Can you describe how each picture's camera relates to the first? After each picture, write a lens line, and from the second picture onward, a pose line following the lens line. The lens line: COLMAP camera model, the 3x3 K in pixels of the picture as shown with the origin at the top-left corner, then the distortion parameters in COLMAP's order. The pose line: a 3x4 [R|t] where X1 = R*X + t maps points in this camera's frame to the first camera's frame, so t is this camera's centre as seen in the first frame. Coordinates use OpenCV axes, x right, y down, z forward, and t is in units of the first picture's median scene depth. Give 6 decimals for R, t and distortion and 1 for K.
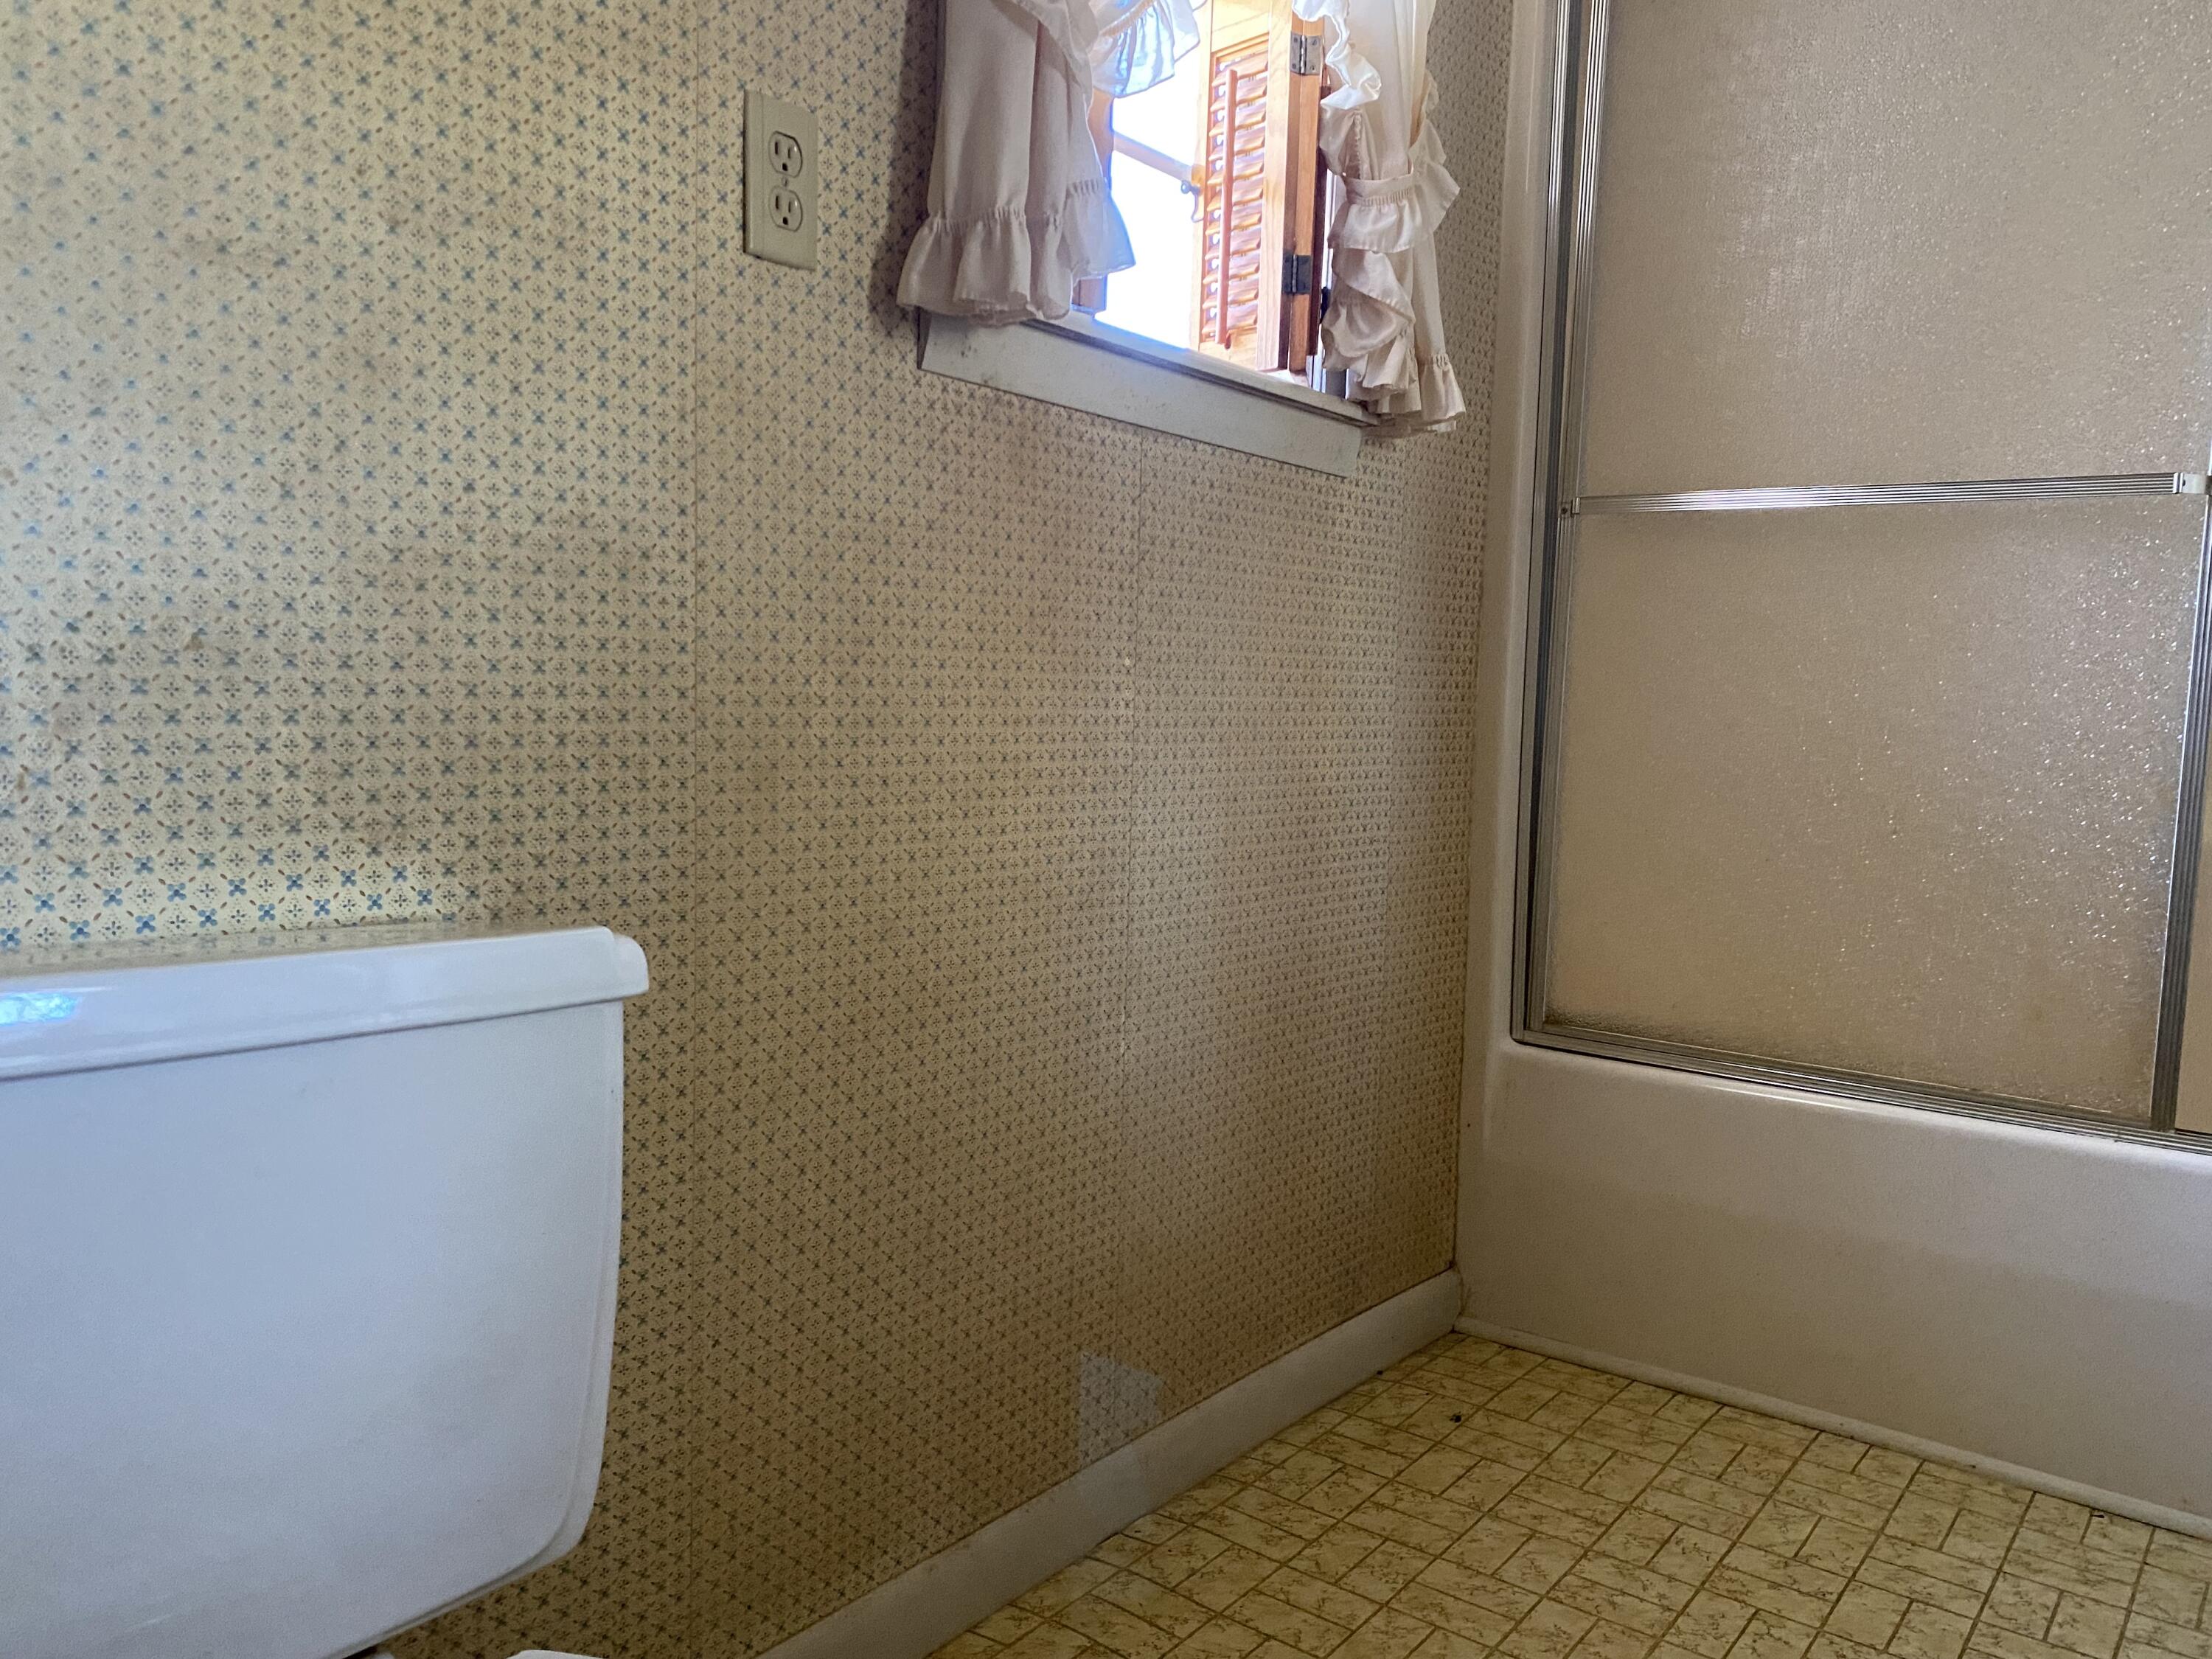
lens RADIAL K [[1640.5, 0, 1104.3], [0, 1640.5, 811.1], [0, 0, 1]] dist [0.072225, -0.191956]
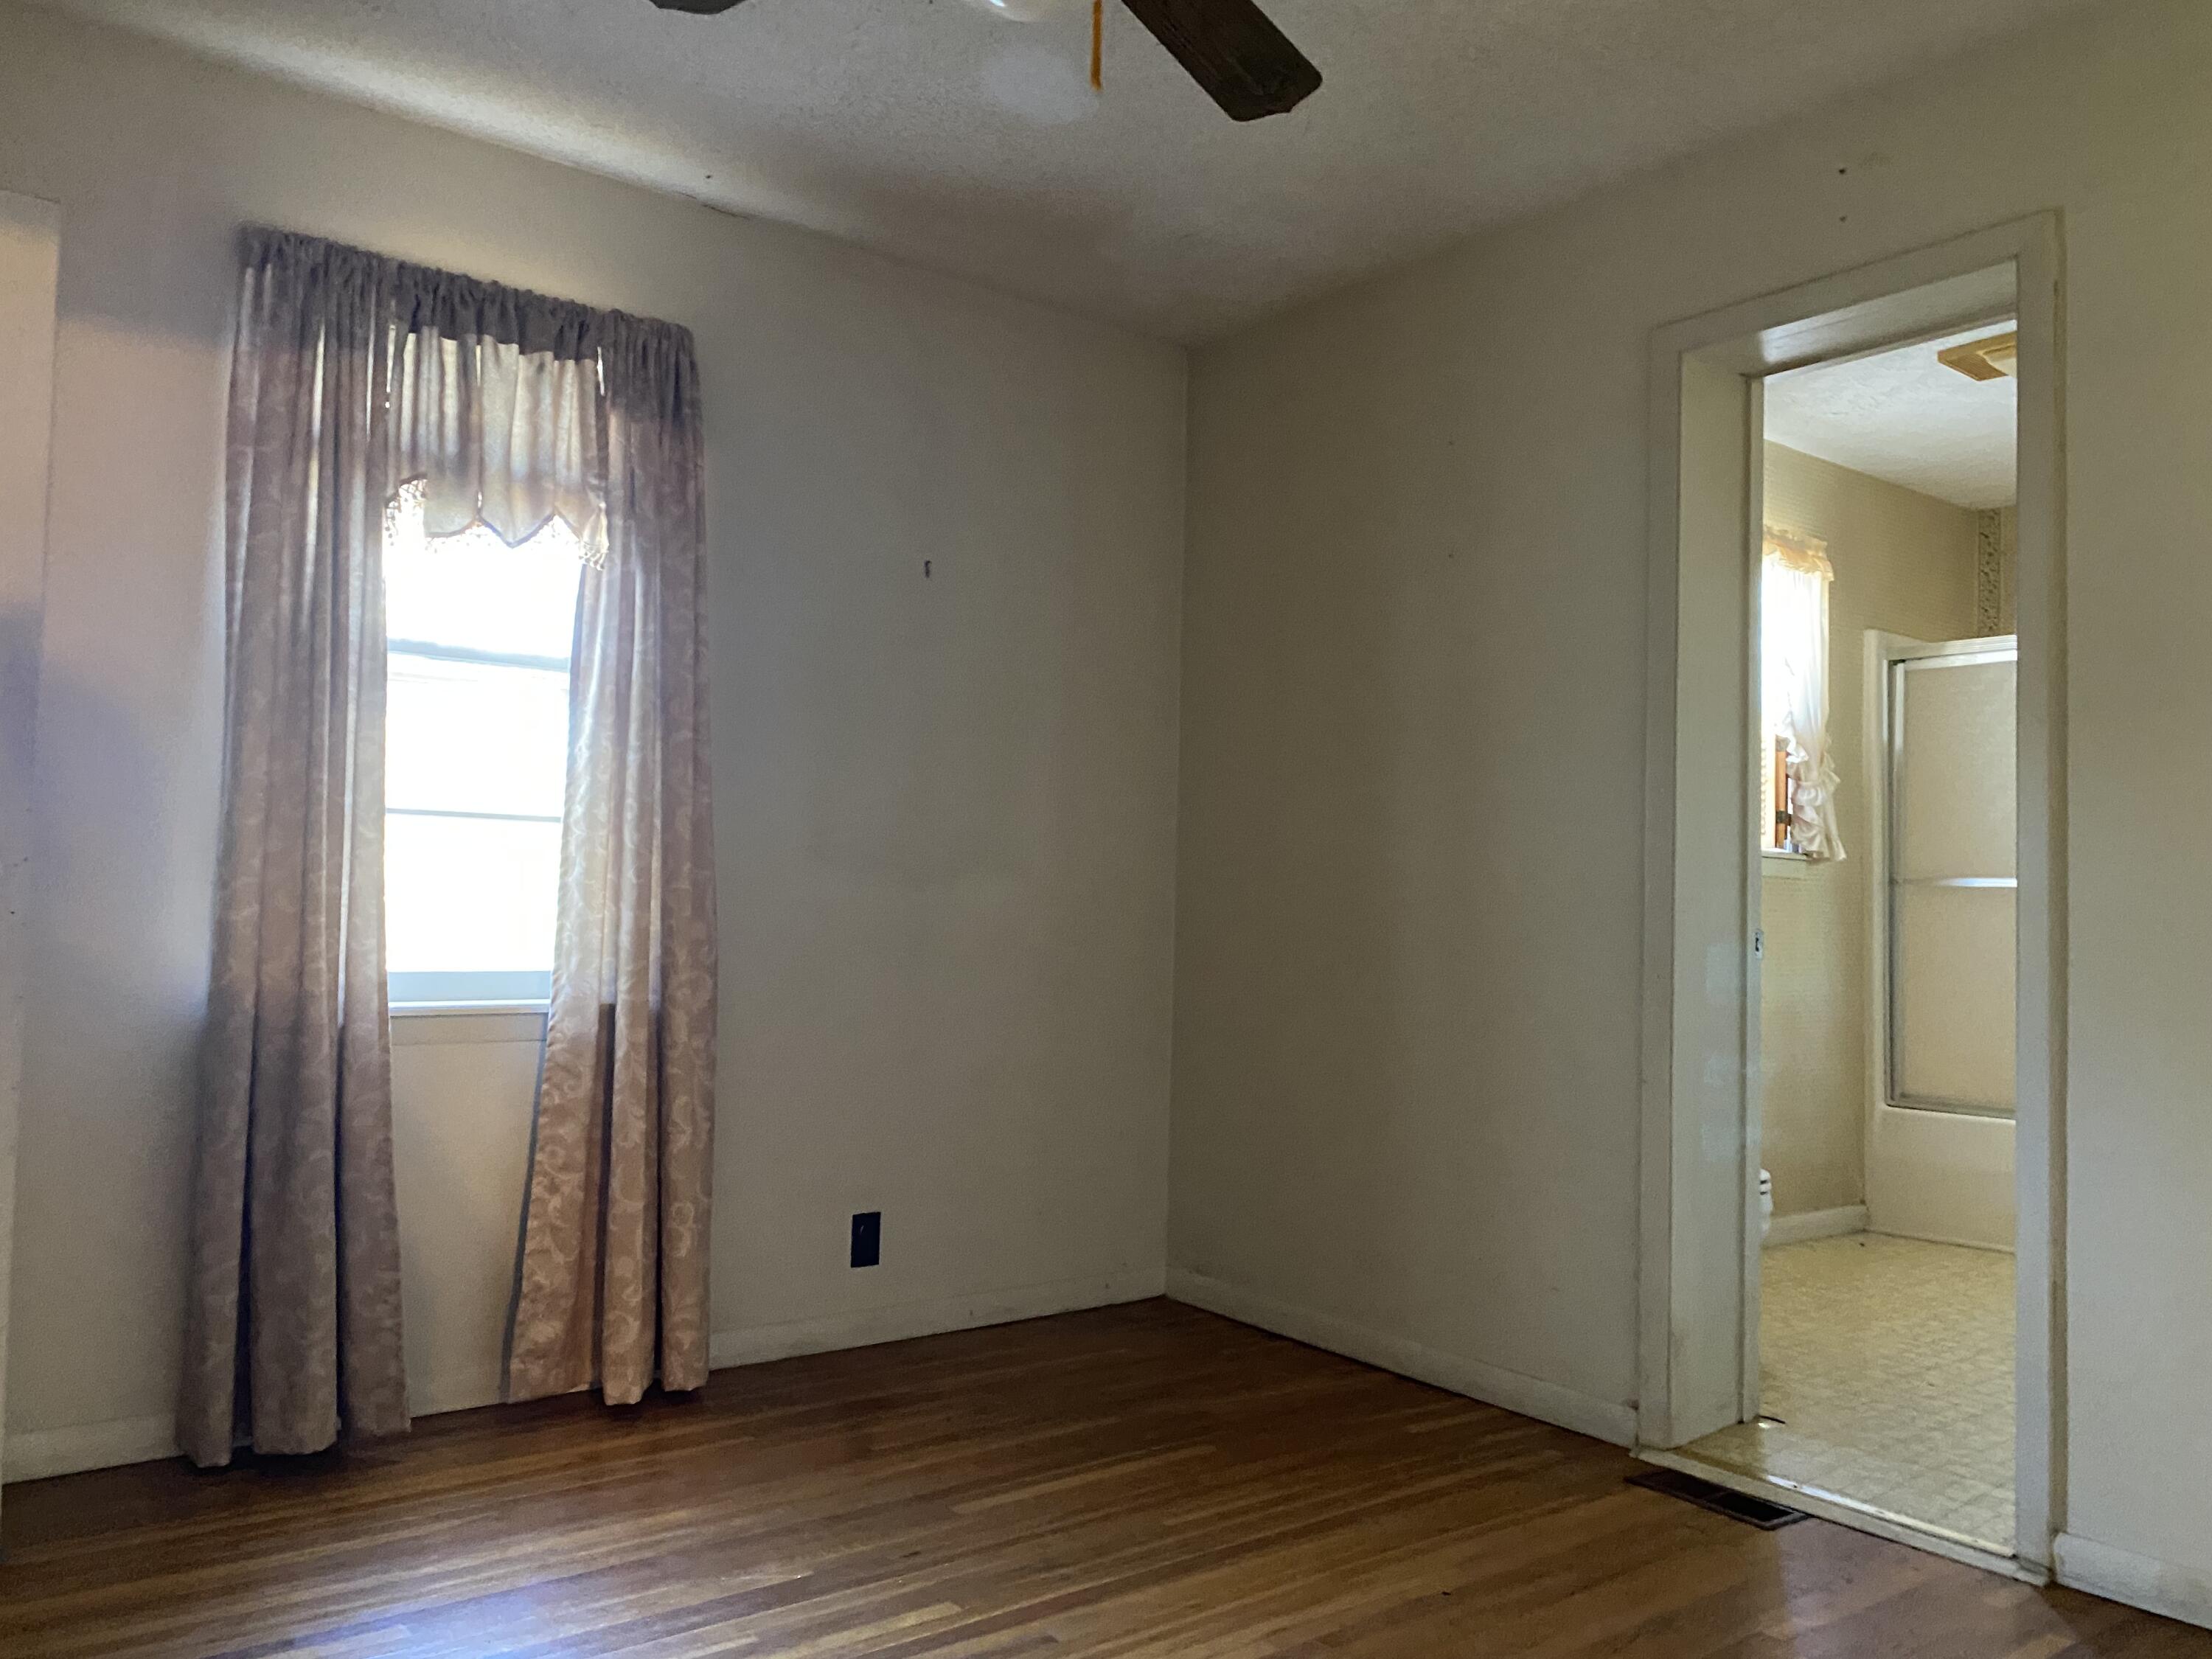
lens RADIAL K [[1640.5, 0, 1104.3], [0, 1640.5, 811.1], [0, 0, 1]] dist [0.072225, -0.191956]
pose [[0.966661, -0.019804, -0.255291, -0.274758], [-0.016547, 0.990090, -0.139458, 0.086498], [0.255523, 0.139033, 0.956754, -1.978563]]
